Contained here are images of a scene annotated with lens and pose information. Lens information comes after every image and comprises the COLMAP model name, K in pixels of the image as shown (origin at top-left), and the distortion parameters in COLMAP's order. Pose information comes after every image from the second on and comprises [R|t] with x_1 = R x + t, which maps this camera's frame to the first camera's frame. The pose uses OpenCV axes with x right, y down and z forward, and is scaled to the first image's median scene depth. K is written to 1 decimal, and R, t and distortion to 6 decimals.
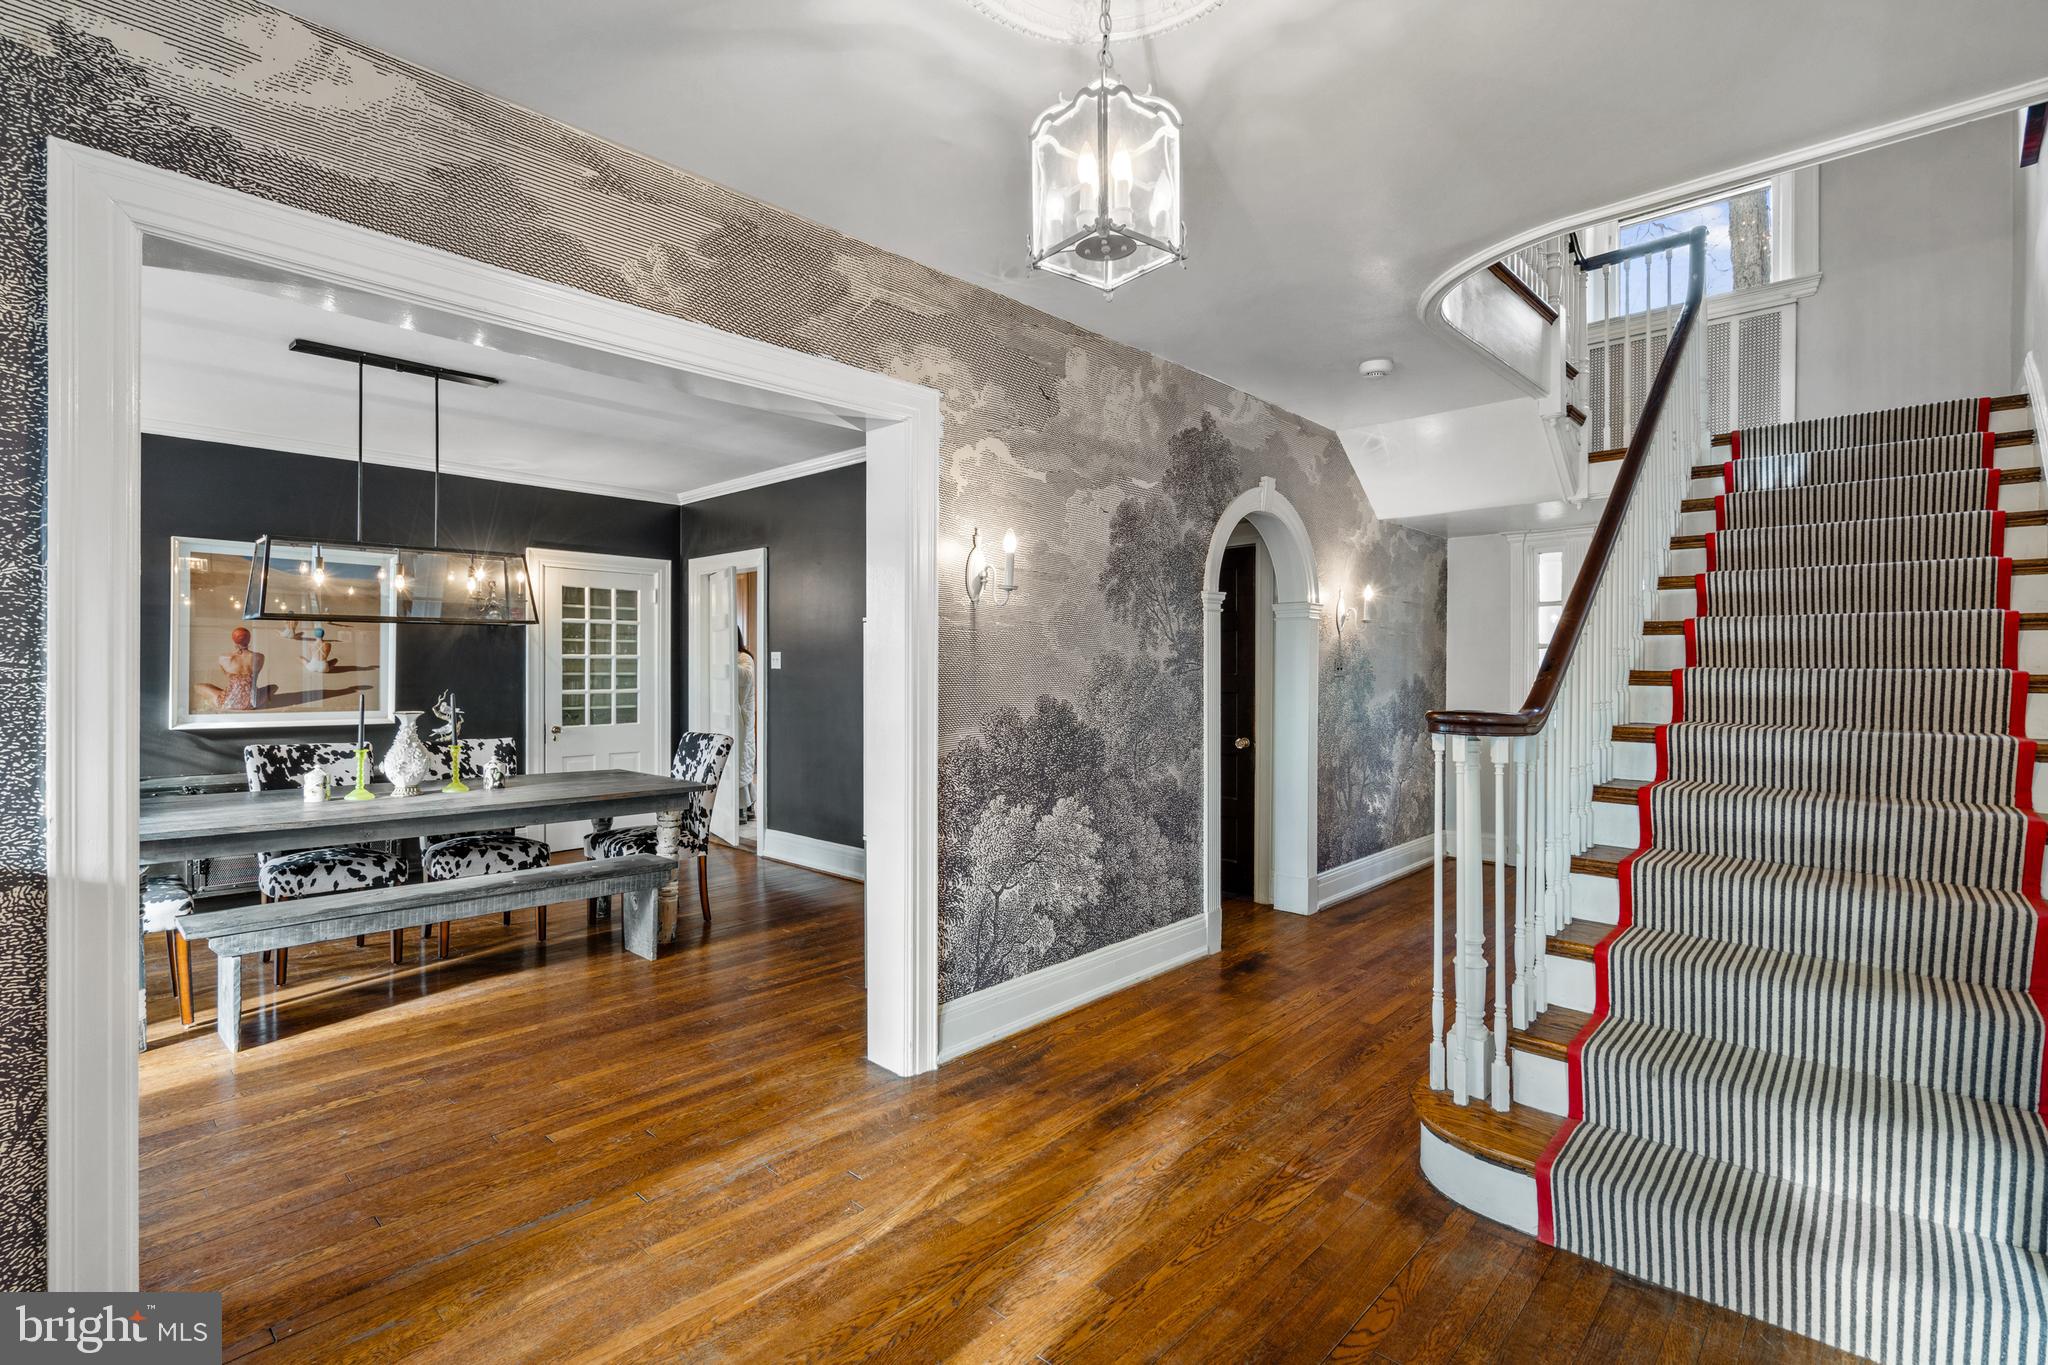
lens RADIAL K [[936.8, 0, 994.4], [0, 936.8, 675.0], [0, 0, 1]] dist [-0.003252, -0.000967]
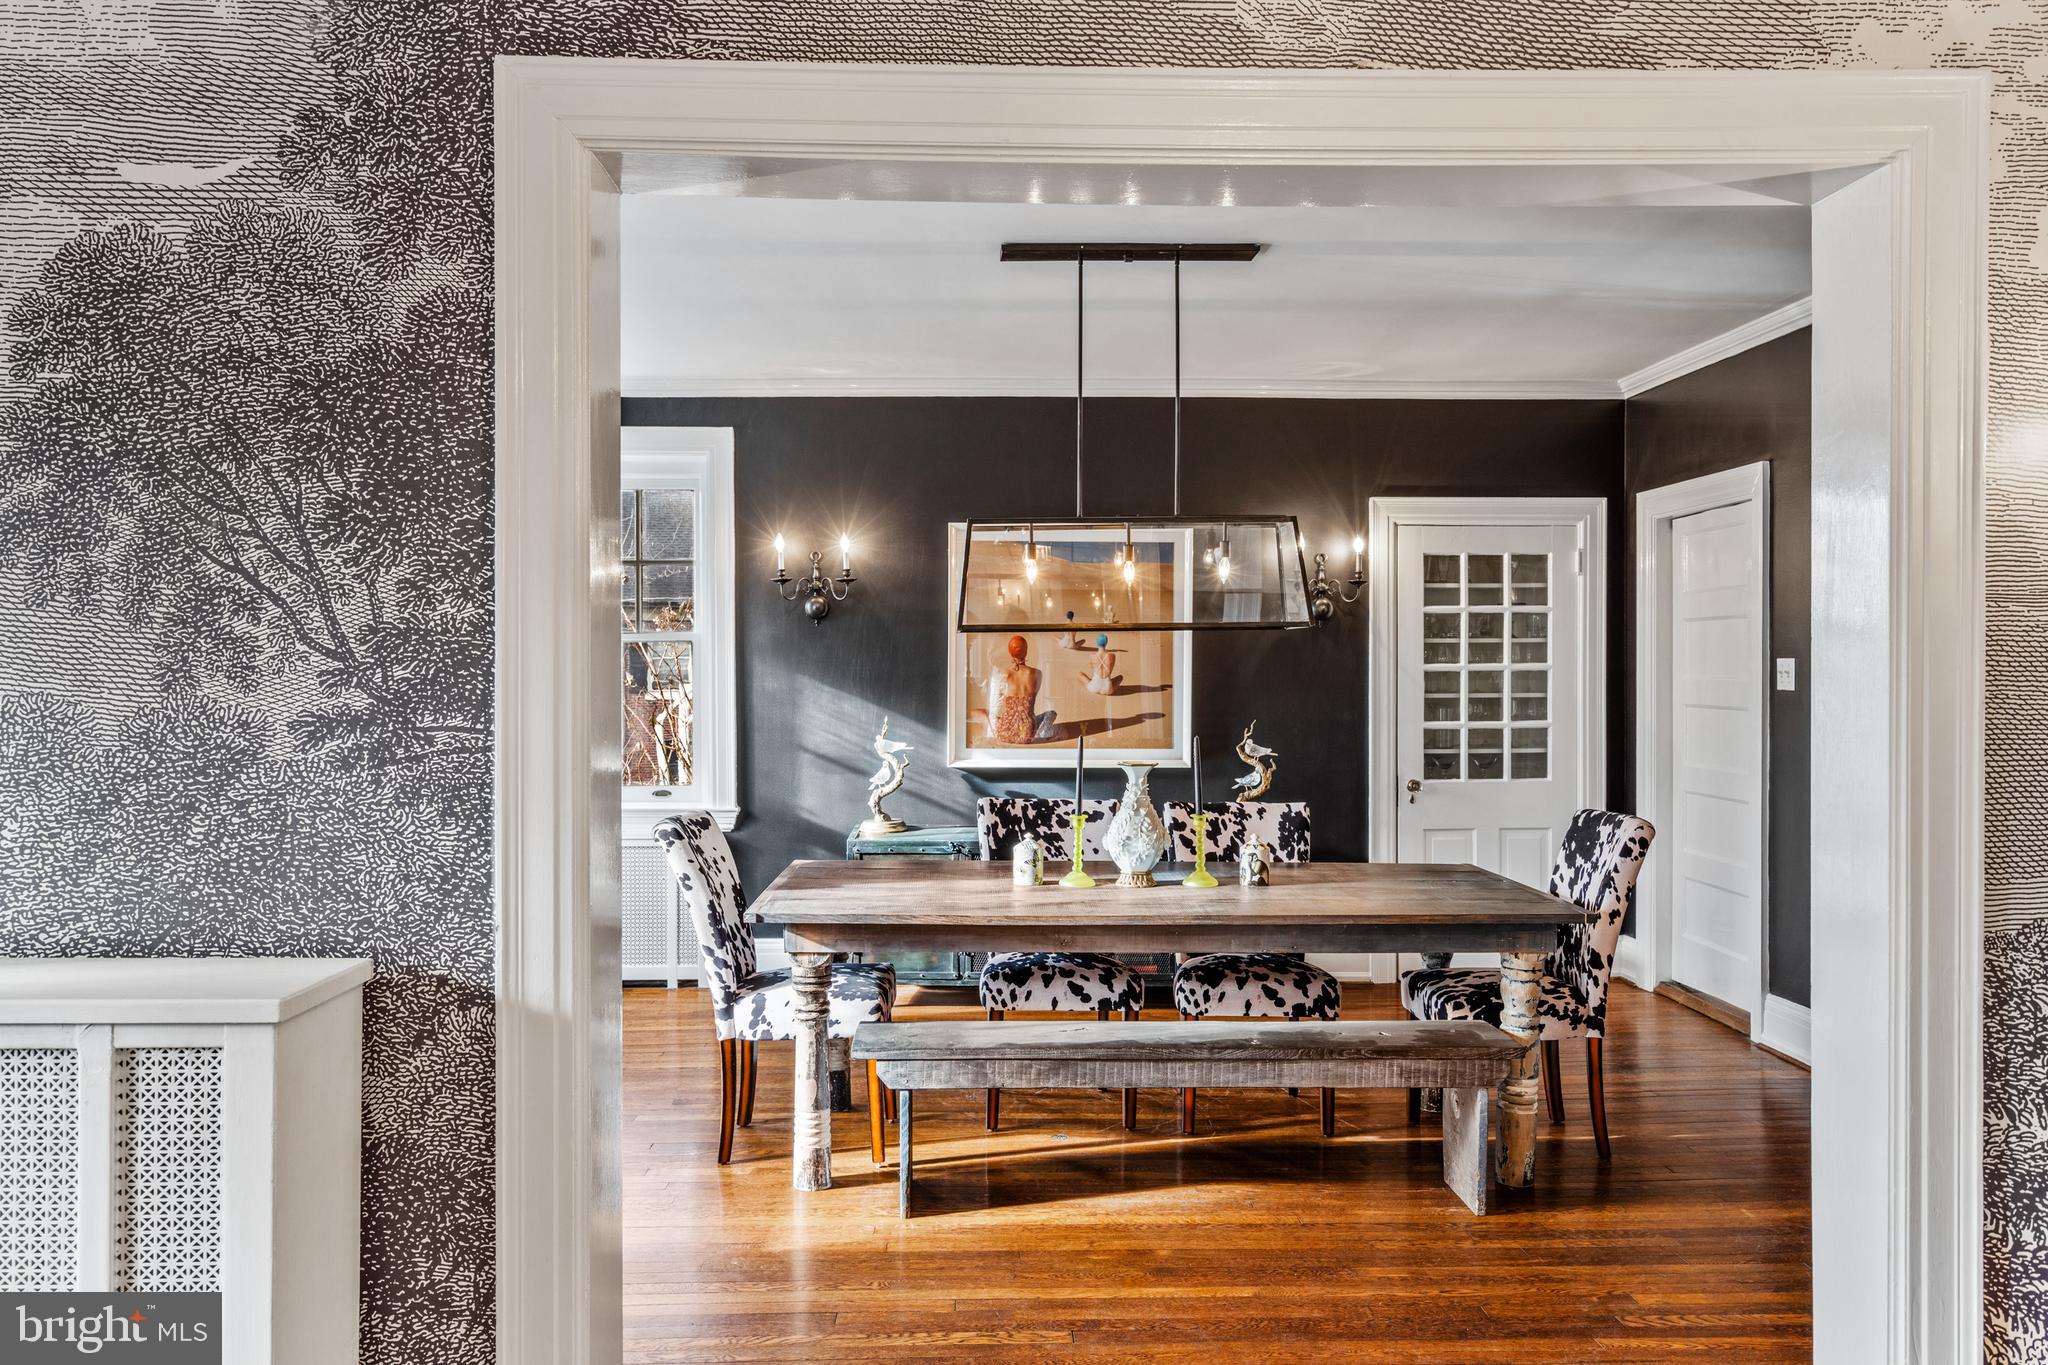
lens RADIAL K [[1517.3, 0, 1043.2], [0, 1517.3, 684.9], [0, 0, 1]] dist [0.005192, -0.001764]
pose [[0.723436, 0.003072, -0.690385, 0.088013], [0.000635, 0.999987, 0.005116, -0.023864], [0.690391, -0.004140, 0.723424, 0.168370]]
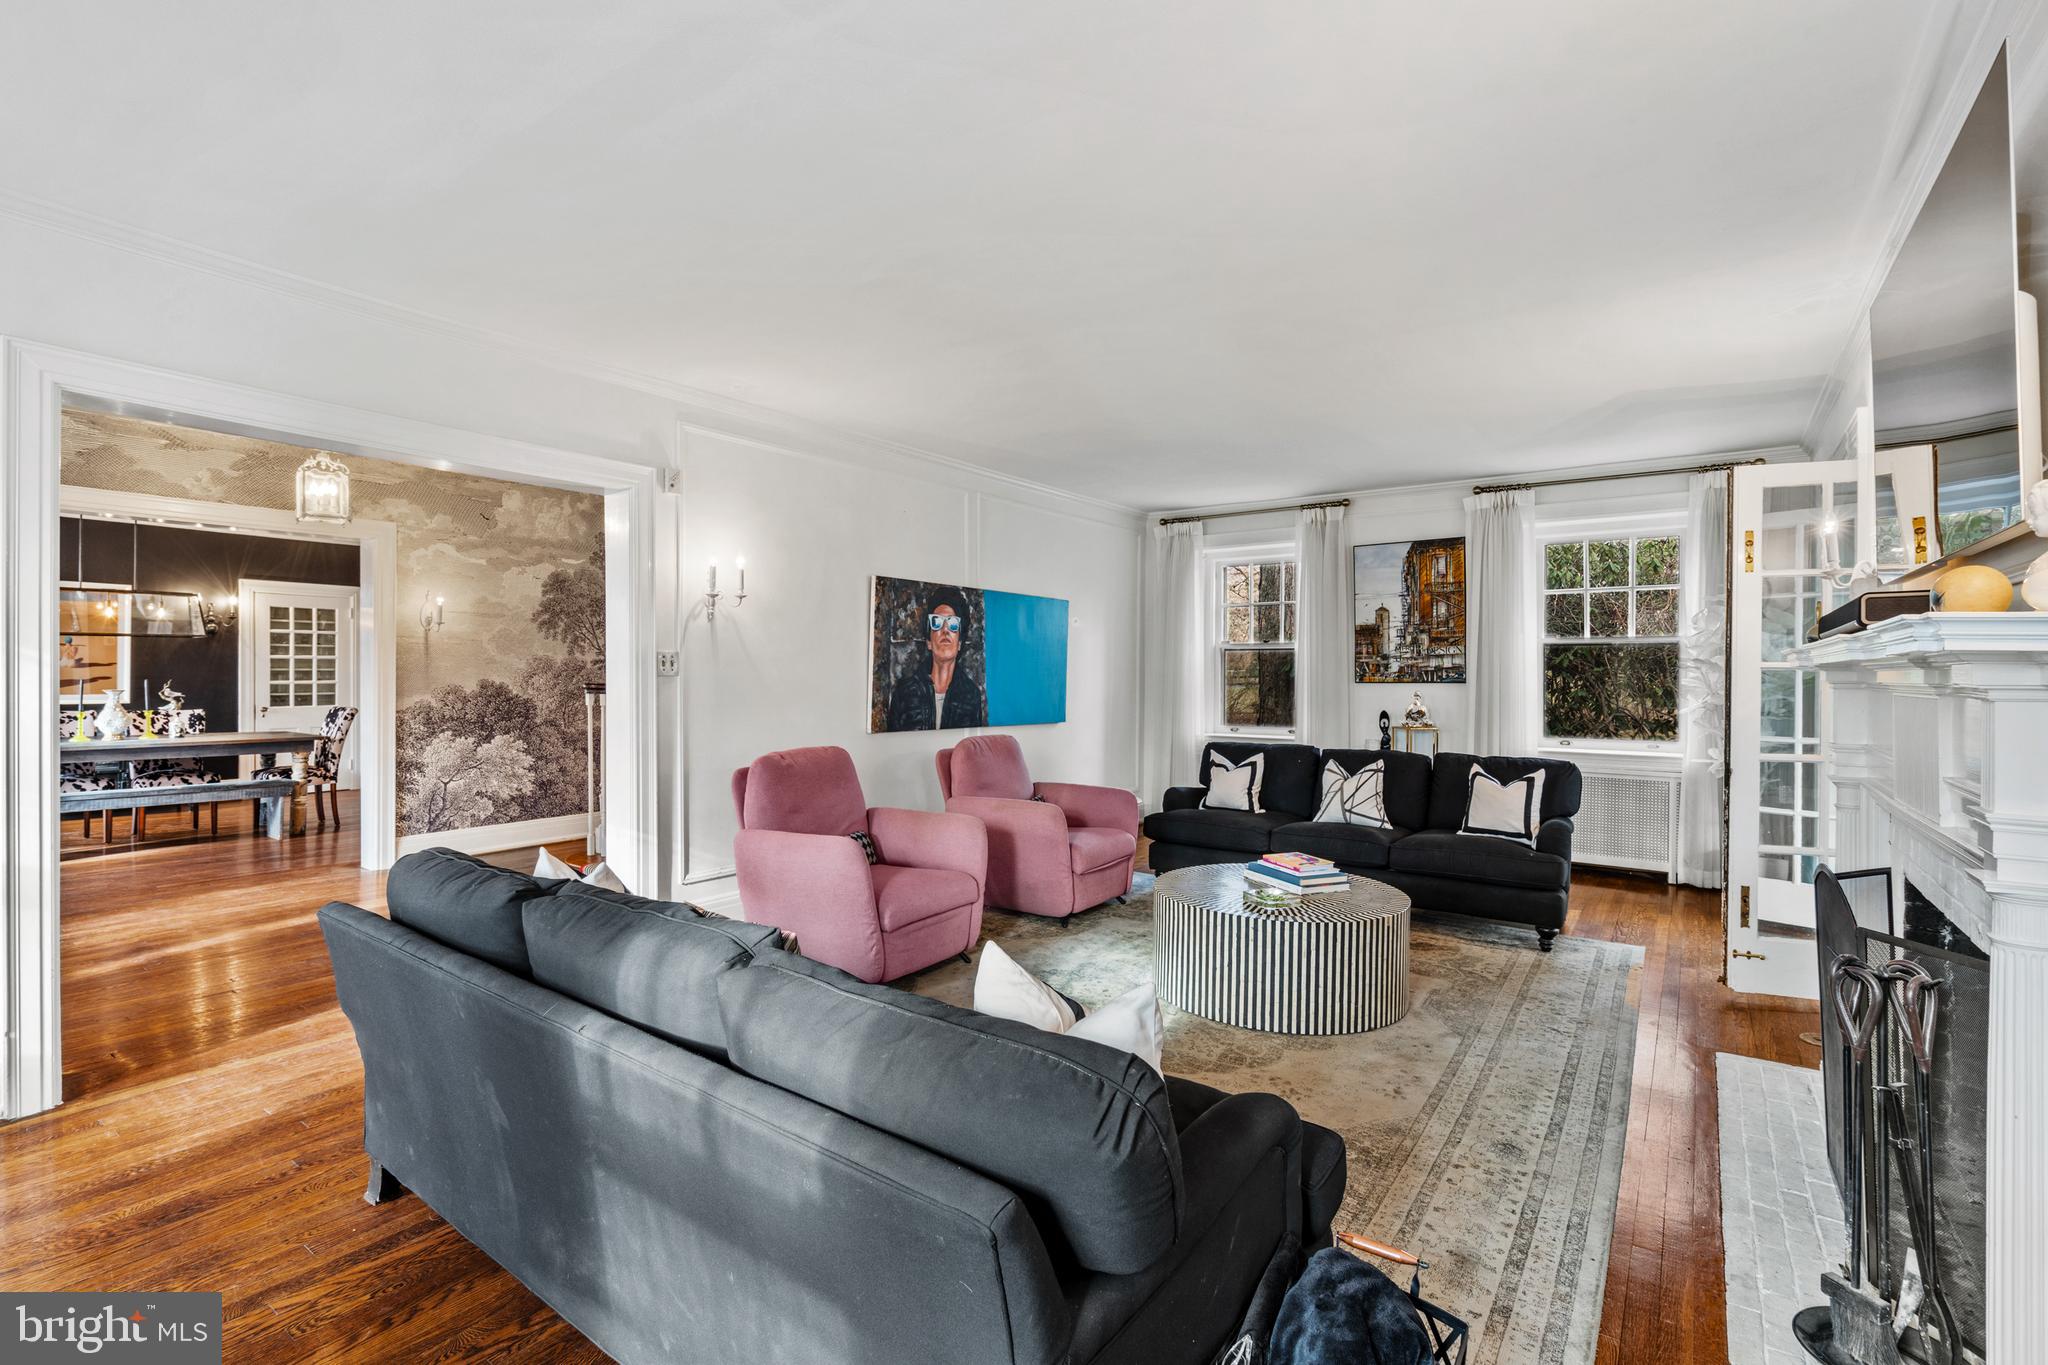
lens RADIAL K [[936.8, 0, 1013.8], [0, 936.8, 679.6], [0, 0, 1]] dist [-0.003252, -0.000967]
pose [[0.991825, 0.001221, 0.127599, 0.797898], [-0.001646, 0.999993, 0.003223, 0.013547], [-0.127594, -0.003406, 0.991821, -0.906712]]
